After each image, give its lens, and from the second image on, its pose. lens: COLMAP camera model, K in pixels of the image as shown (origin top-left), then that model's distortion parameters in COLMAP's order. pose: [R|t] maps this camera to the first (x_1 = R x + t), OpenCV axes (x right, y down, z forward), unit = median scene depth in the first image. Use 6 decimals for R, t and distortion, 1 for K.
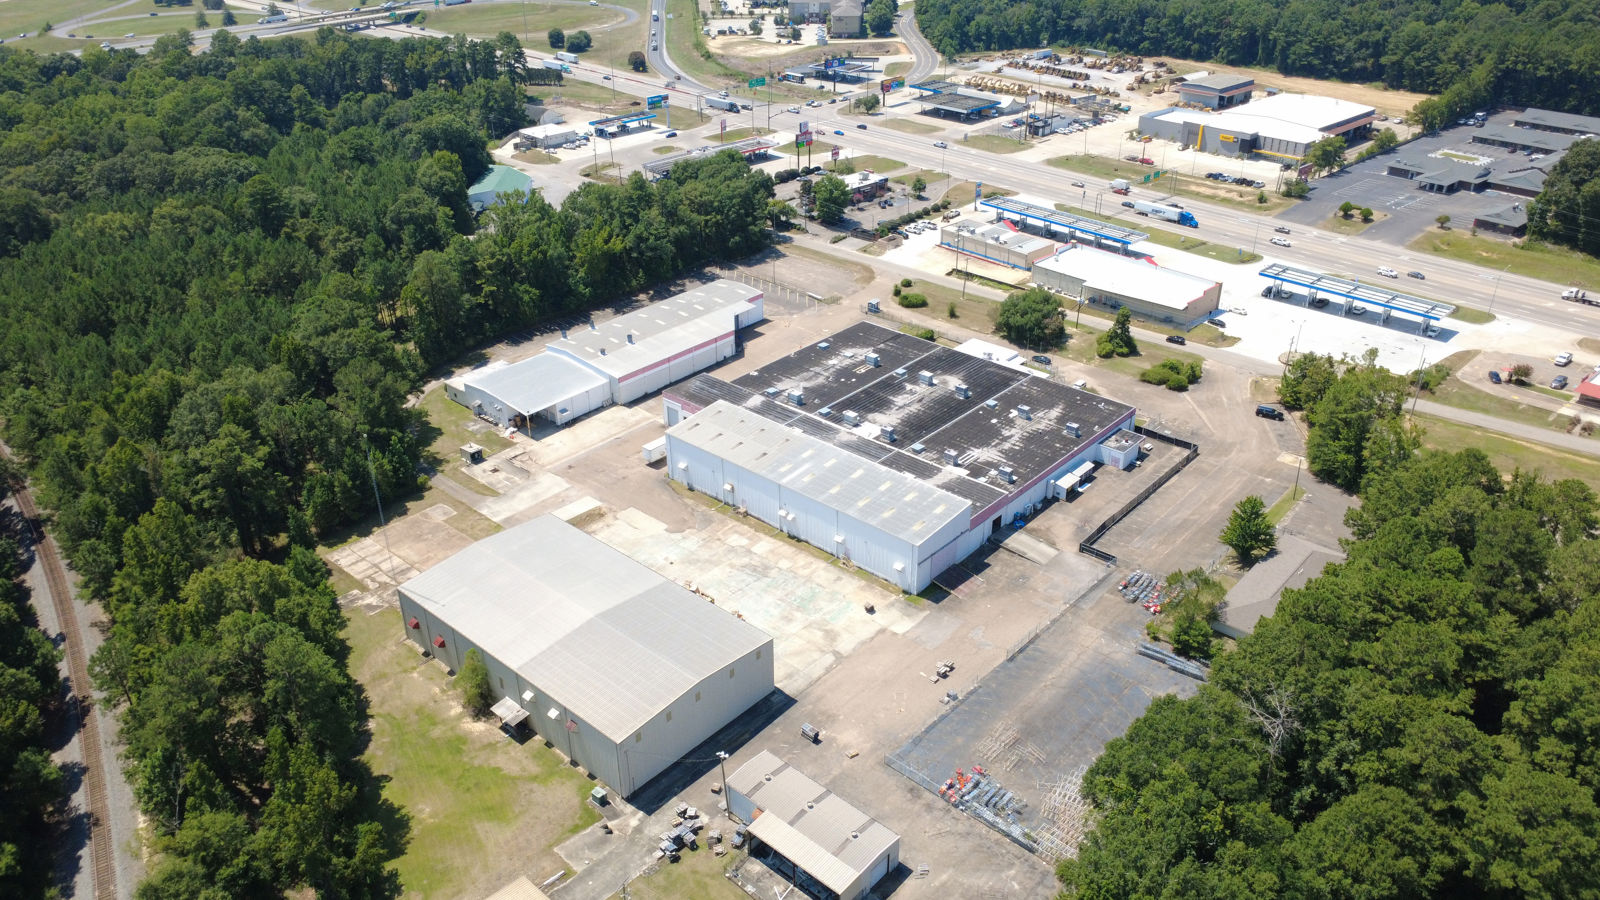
lens RADIAL K [[1168.1, 0, 805.5], [0, 1168.1, 457.7], [0, 0, 1]] dist [-0.003010, 0.001320]
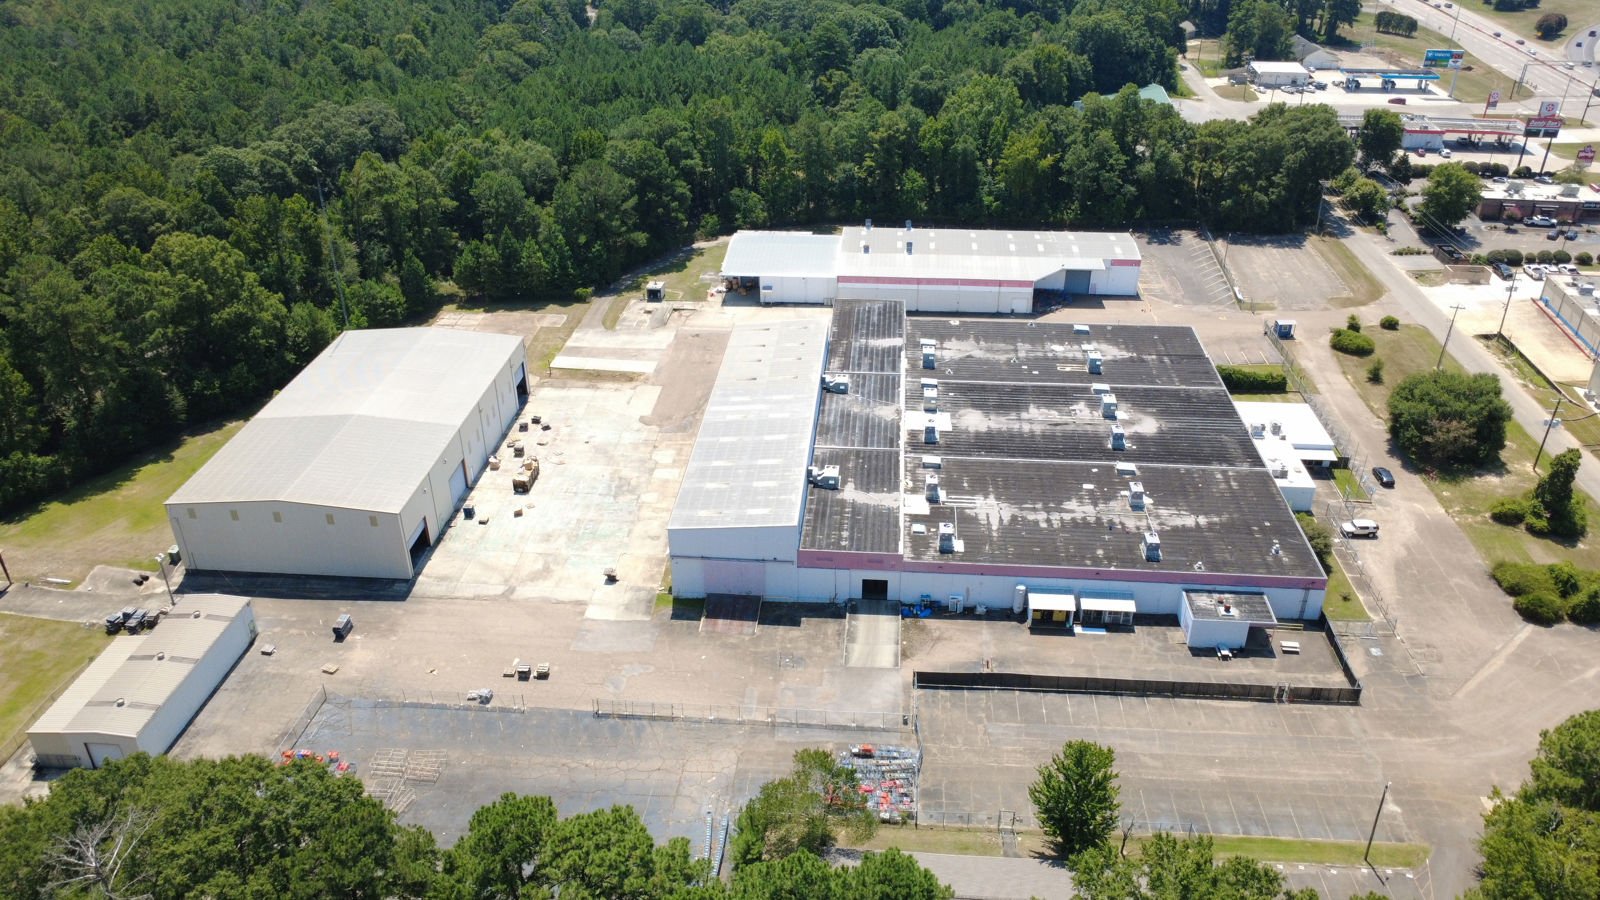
lens RADIAL K [[1165.0, 0, 800.0], [0, 1165.0, 450.0], [0, 0, 1]] dist [-0.002511, 0.007352]
pose [[0.599386, 0.394597, -0.696441, 0.479408], [-0.383273, 0.905309, 0.183078, -0.100873], [0.702736, 0.157193, 0.693867, 0.421989]]
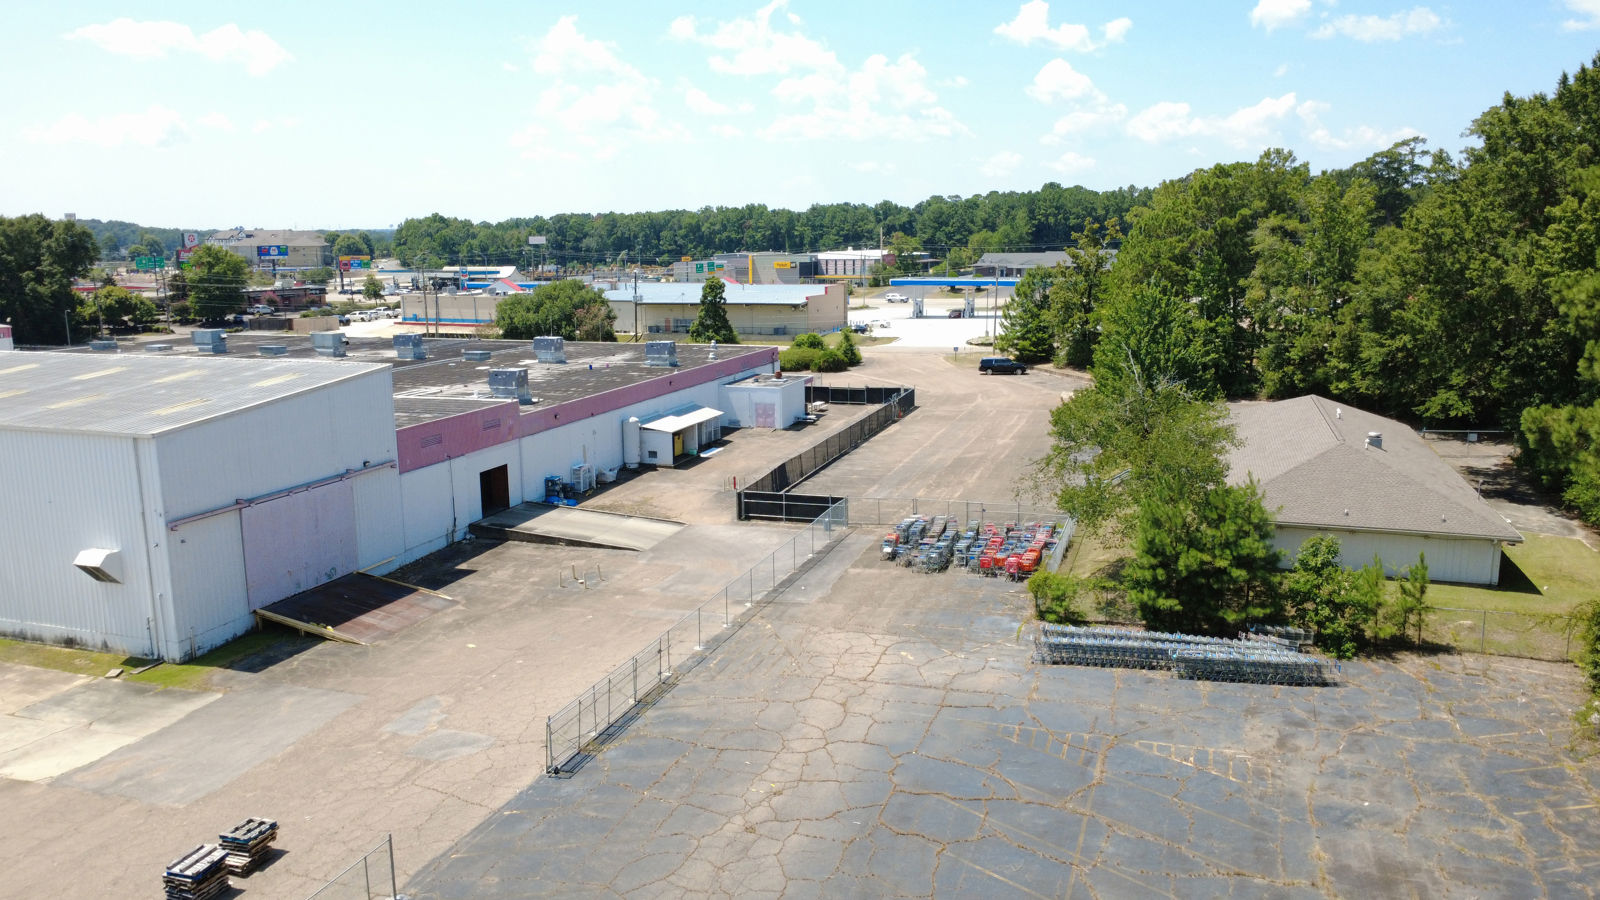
lens RADIAL K [[1168.1, 0, 805.5], [0, 1168.1, 457.7], [0, 0, 1]] dist [-0.003010, 0.001320]
pose [[0.921994, -0.078018, 0.379263, 0.100064], [0.192675, 0.942056, -0.274605, 0.135111], [-0.335863, 0.326258, 0.883602, 0.558809]]
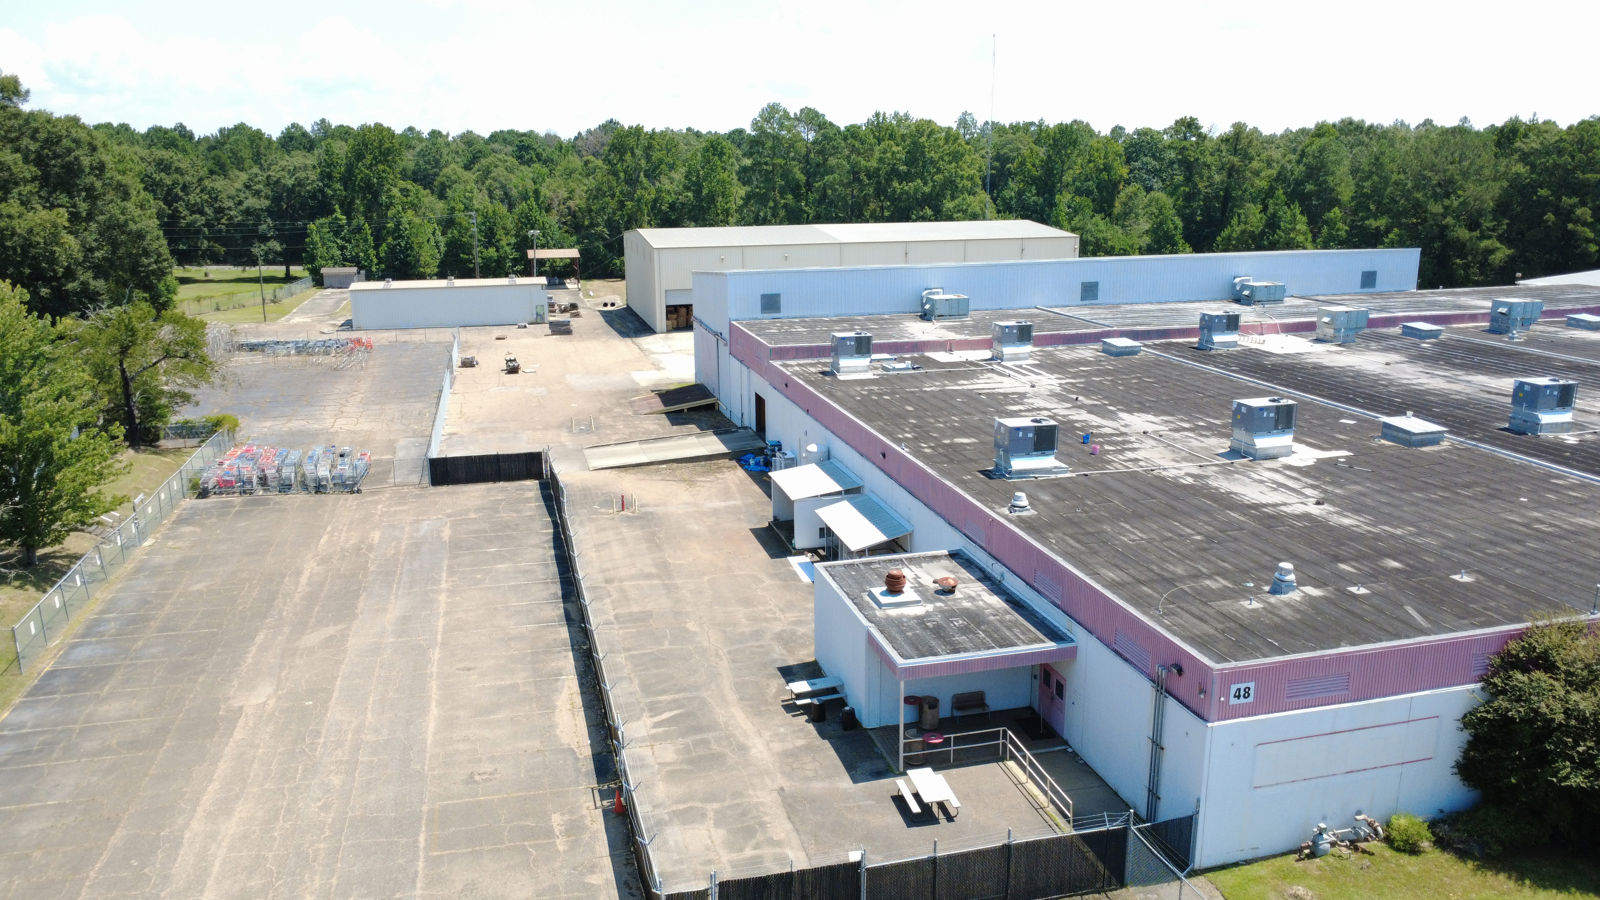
lens RADIAL K [[1168.1, 0, 805.5], [0, 1168.1, 457.7], [0, 0, 1]] dist [-0.003010, 0.001320]
pose [[-0.551308, 0.216031, -0.805848, 0.390295], [-0.391510, 0.785950, 0.478543, -0.100040], [0.736736, 0.579322, -0.348722, 0.971651]]
